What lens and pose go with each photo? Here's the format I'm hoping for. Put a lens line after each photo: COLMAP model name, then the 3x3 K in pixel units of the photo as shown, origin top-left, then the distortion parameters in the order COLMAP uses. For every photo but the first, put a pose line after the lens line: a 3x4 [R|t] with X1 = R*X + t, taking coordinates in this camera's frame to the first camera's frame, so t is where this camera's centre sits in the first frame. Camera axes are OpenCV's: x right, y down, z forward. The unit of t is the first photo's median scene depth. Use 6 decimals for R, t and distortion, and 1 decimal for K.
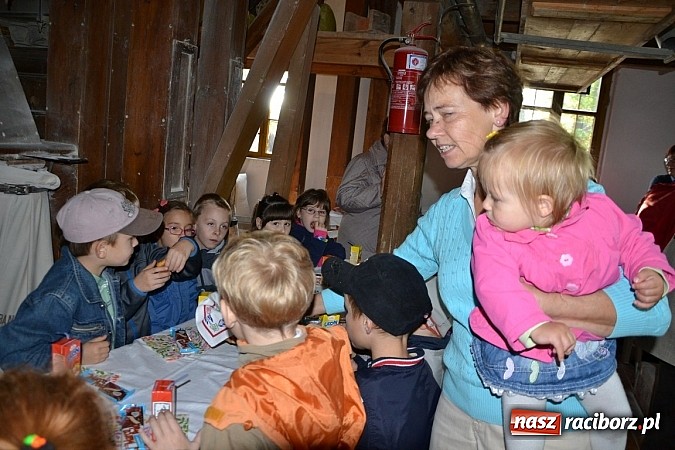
lens RADIAL K [[531.0, 0, 332.6], [0, 531.0, 227.6], [0, 0, 1]] dist [-0.166603, 0.125412]
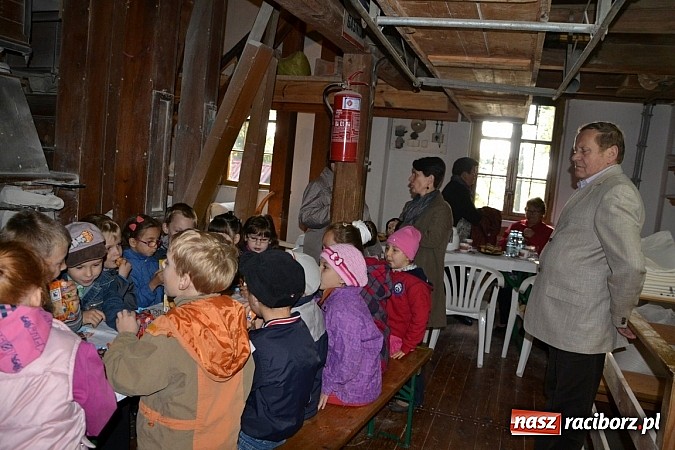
lens RADIAL K [[531.0, 0, 332.6], [0, 531.0, 227.6], [0, 0, 1]] dist [-0.166603, 0.125412]
pose [[0.999586, -0.010369, -0.026831, 0.151688], [0.008644, 0.997938, -0.063603, 0.052726], [0.027436, 0.063345, 0.997615, -0.219189]]
